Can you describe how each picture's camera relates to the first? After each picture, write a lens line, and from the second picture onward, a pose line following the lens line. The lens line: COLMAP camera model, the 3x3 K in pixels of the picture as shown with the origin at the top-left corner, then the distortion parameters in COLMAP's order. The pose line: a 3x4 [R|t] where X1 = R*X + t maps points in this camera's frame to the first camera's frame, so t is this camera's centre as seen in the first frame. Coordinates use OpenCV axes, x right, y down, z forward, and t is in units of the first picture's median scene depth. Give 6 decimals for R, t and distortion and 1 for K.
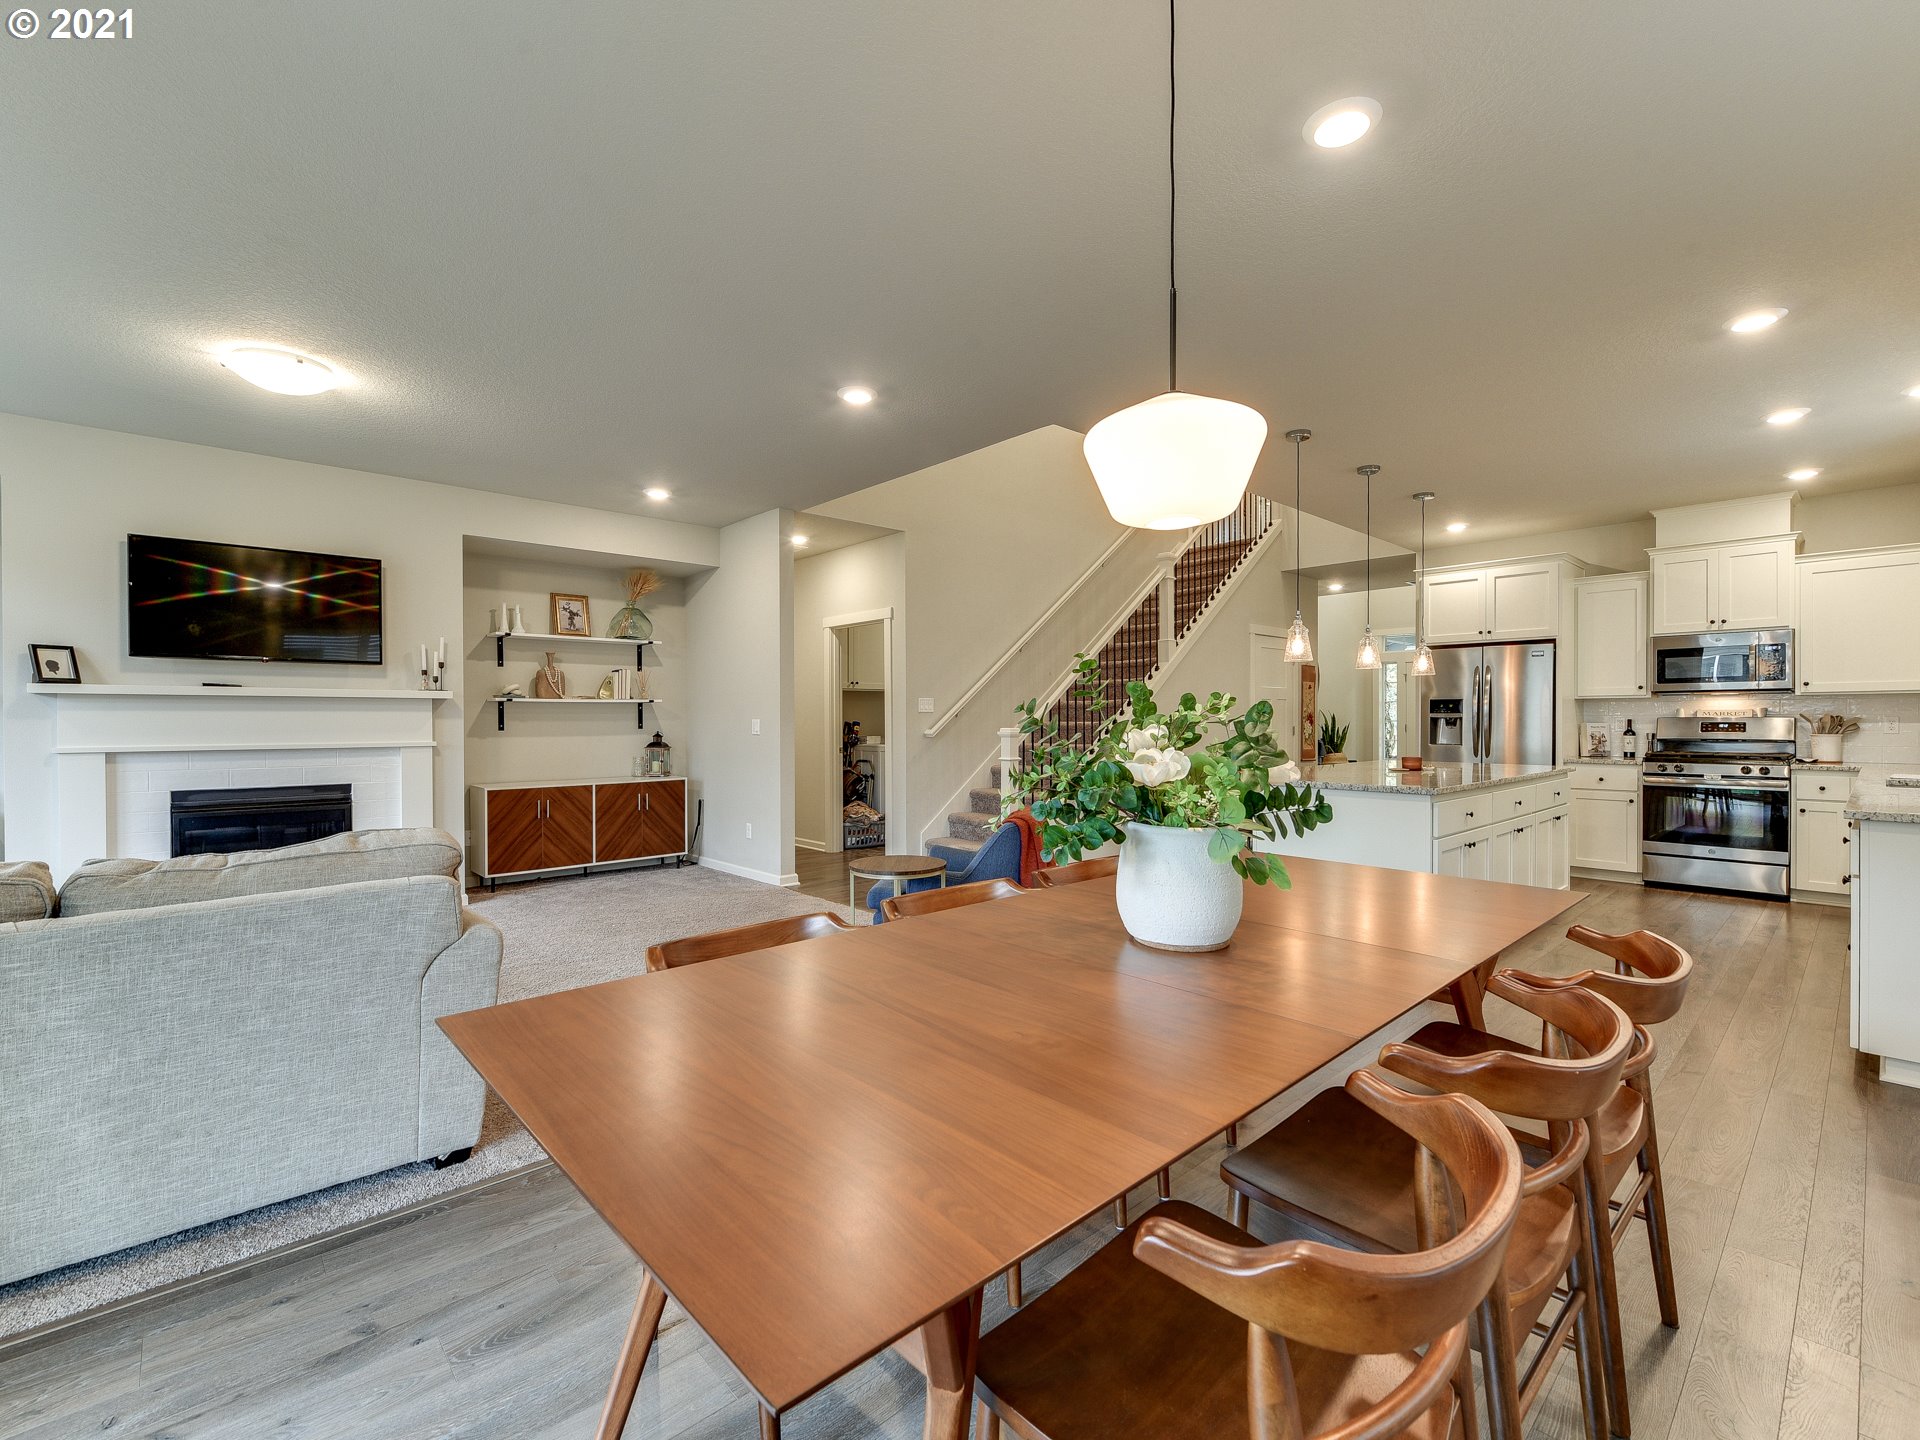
lens RADIAL K [[854.2, 0, 979.8], [0, 854.2, 728.4], [0, 0, 1]] dist [-0.002326, -0.000642]
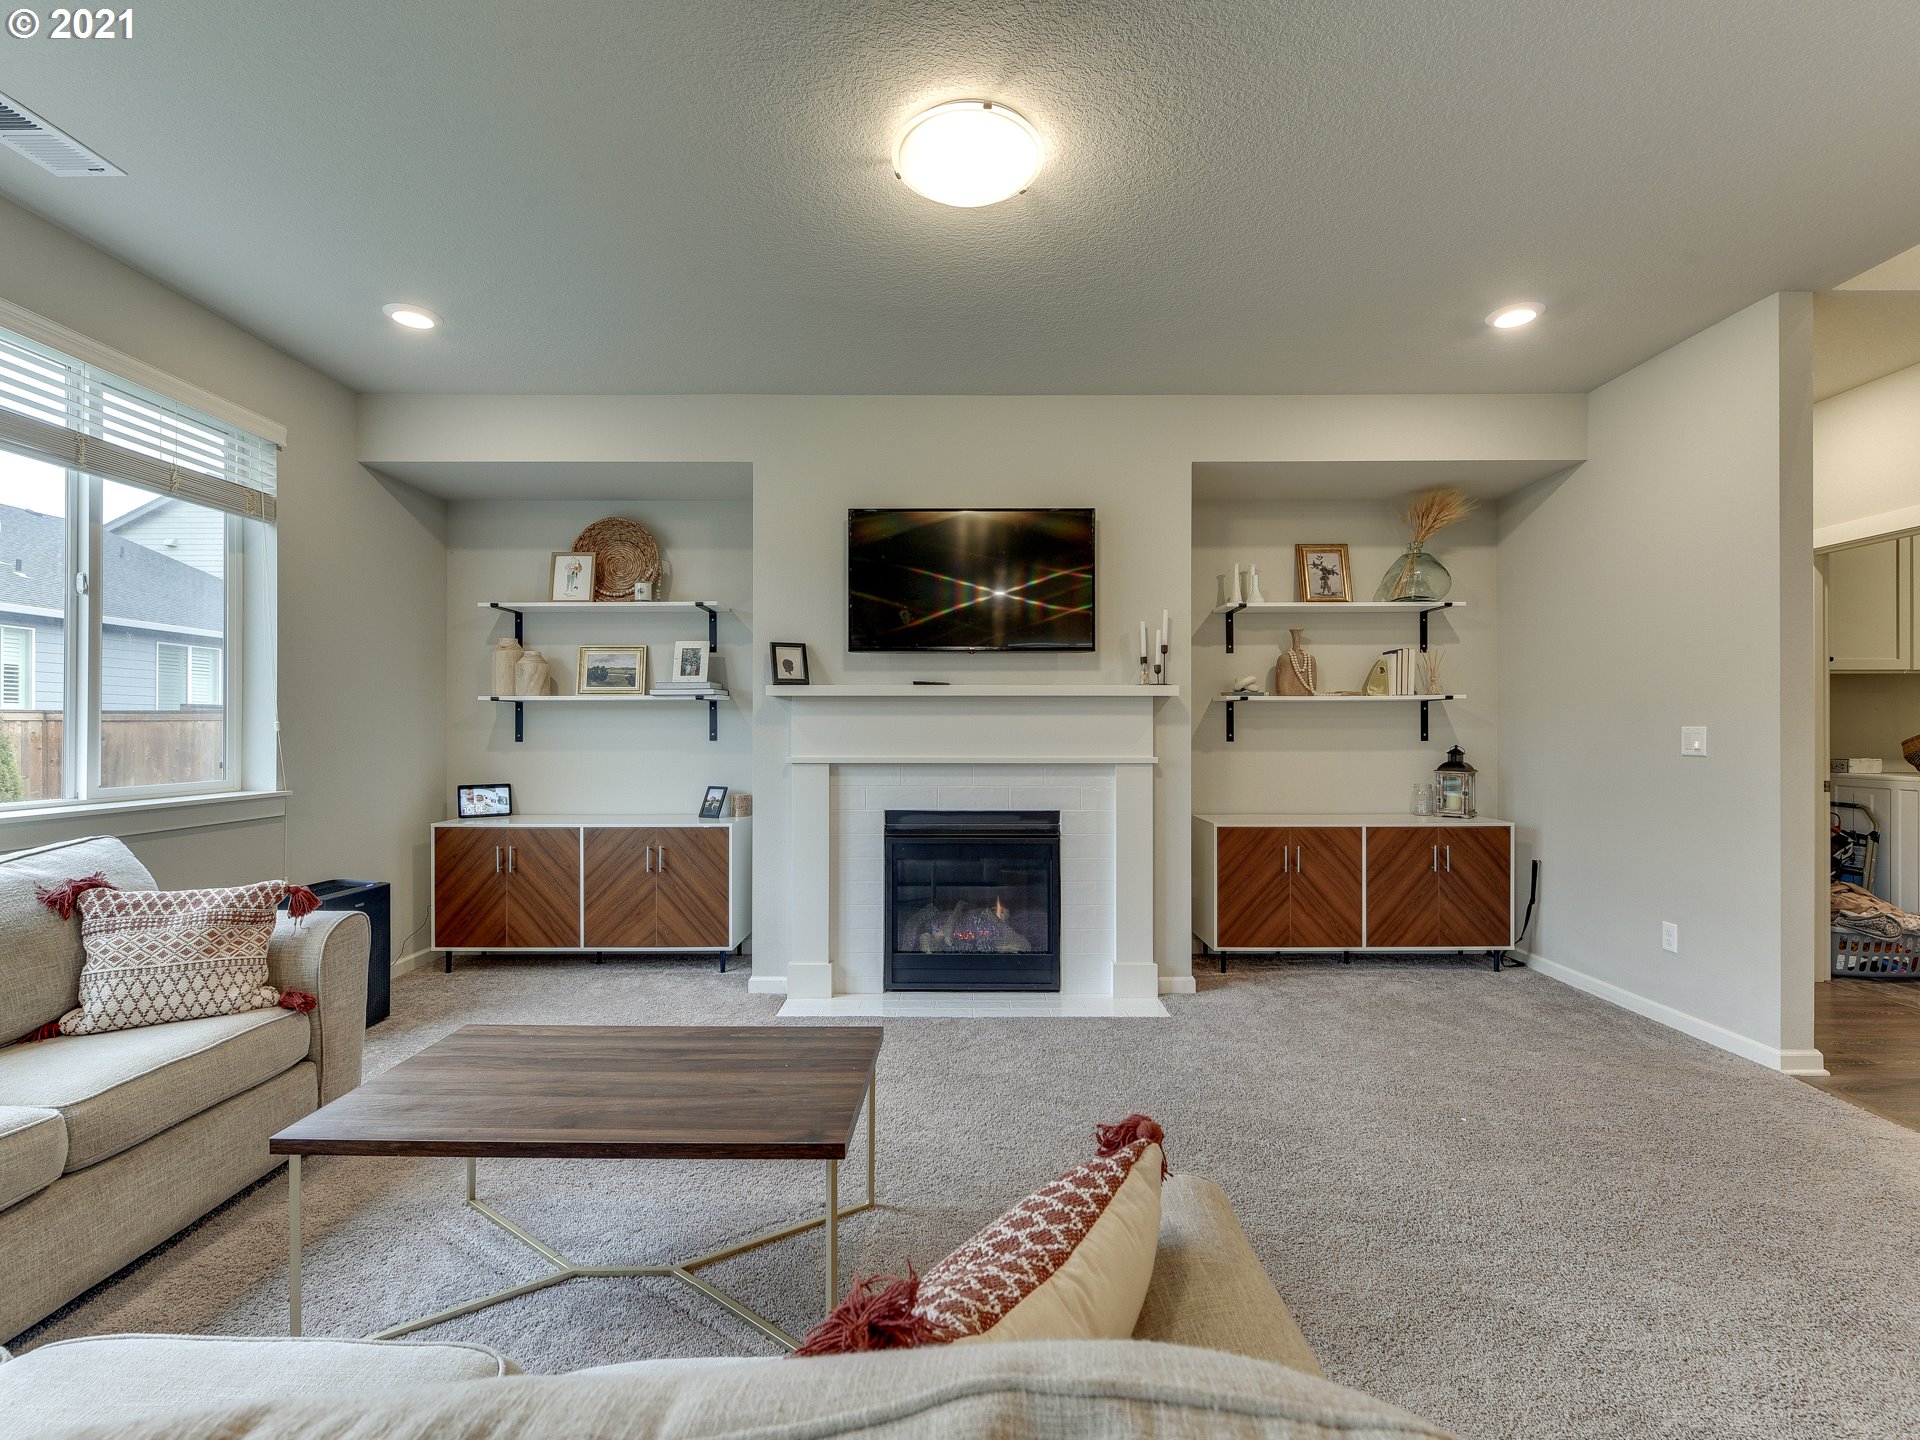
lens RADIAL K [[854.2, 0, 945.9], [0, 854.2, 724.1], [0, 0, 1]] dist [-0.002326, -0.000642]
pose [[0.717594, -0.001453, -0.696460, -0.229780], [-0.008185, 0.999911, -0.010520, -0.002613], [0.696413, 0.013250, 0.717519, 0.314131]]
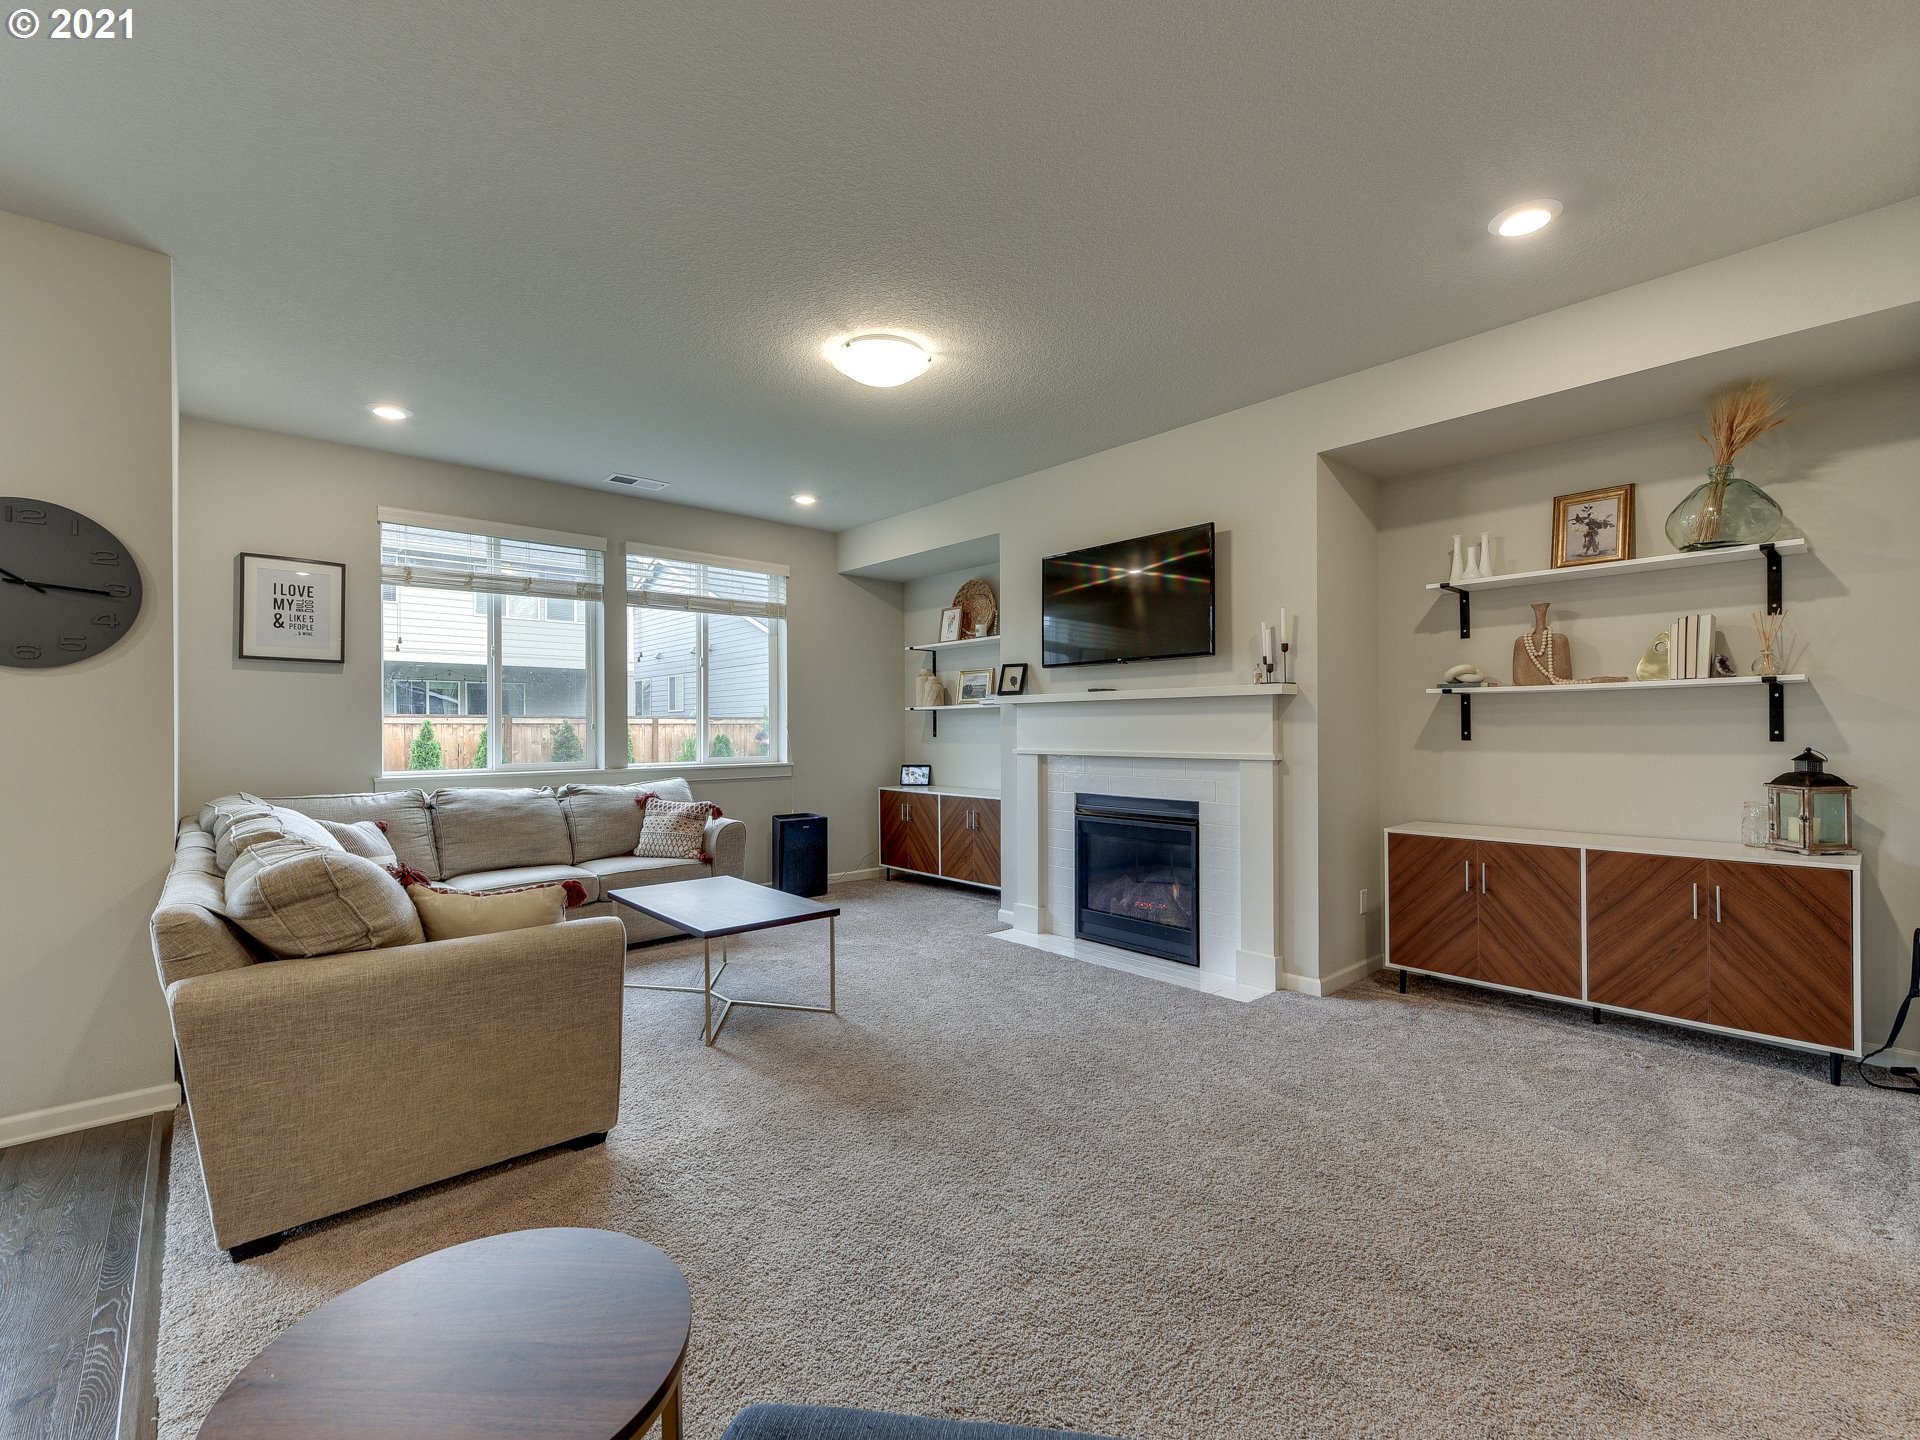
lens RADIAL K [[854.2, 0, 961.7], [0, 854.2, 729.0], [0, 0, 1]] dist [-0.002326, -0.000642]
pose [[-0.045654, 0.002768, -0.998953, 0.079296], [-0.004619, 0.999985, 0.002982, -0.005972], [0.998947, 0.004750, -0.045641, 0.654064]]
